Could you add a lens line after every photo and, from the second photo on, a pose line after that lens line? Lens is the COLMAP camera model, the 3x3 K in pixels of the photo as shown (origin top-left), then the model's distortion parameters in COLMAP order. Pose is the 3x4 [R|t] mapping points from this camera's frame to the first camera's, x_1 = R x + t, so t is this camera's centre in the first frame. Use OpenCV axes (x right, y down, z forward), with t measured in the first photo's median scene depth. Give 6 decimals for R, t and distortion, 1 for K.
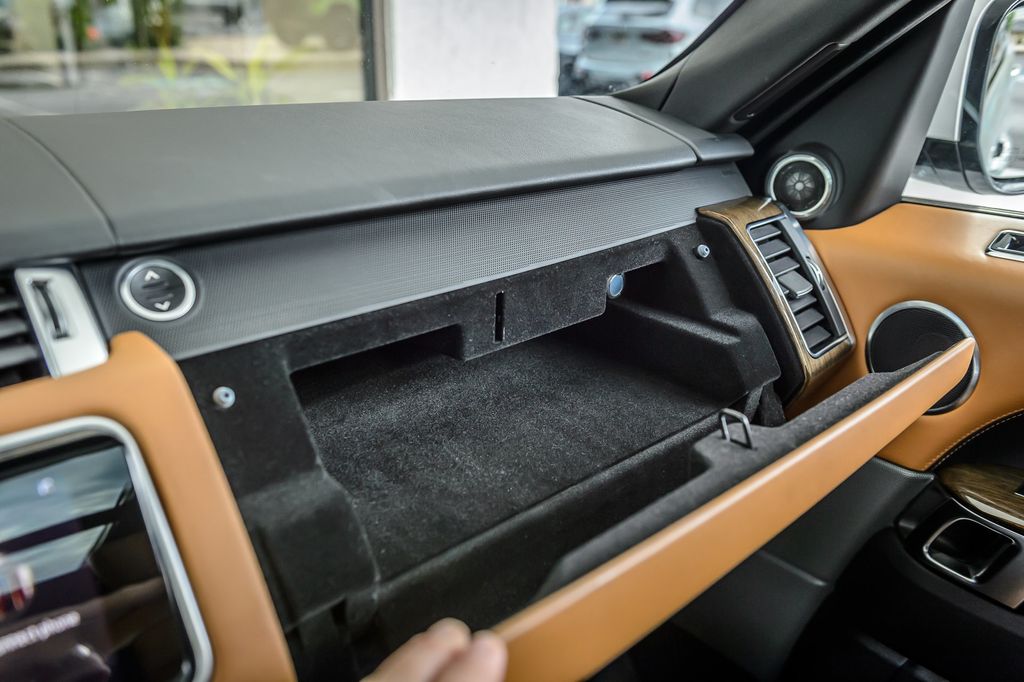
lens RADIAL K [[883.3, 0, 512.0], [0, 883.3, 341.0], [0, 0, 1]] dist [-0.016431, -0.007758]
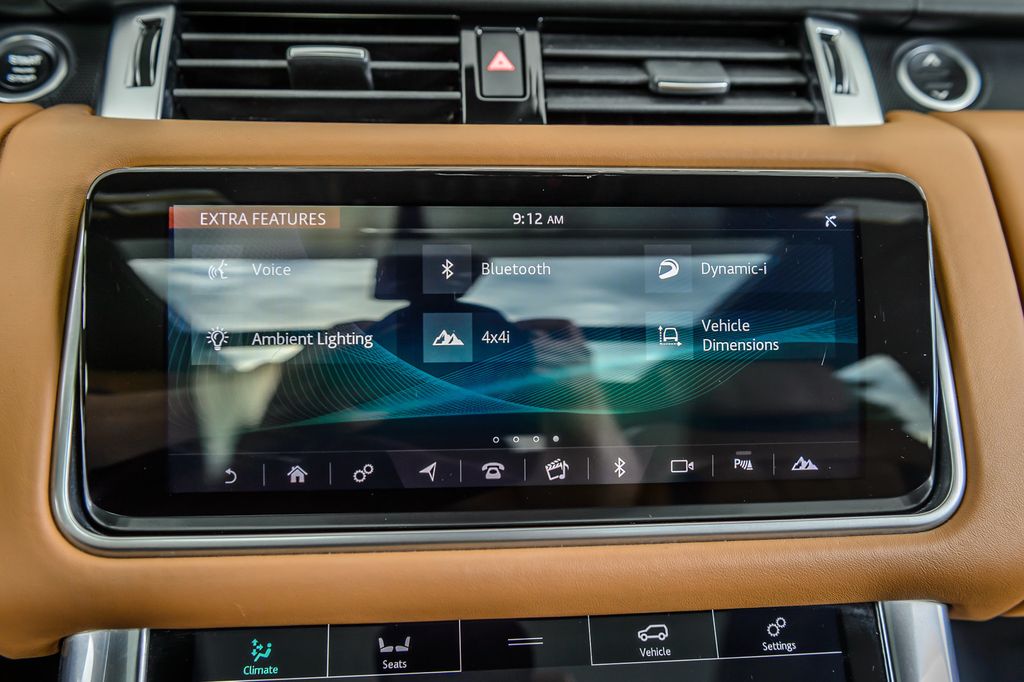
lens RADIAL K [[932.7, 0, 512.0], [0, 932.7, 341.0], [0, 0, 1]] dist [-0.022351, 0.003906]
pose [[0.810115, 0.226527, -0.540739, -0.117662], [-0.218390, 0.972557, 0.080241, 0.125103], [0.544076, 0.053088, 0.837354, 0.028168]]
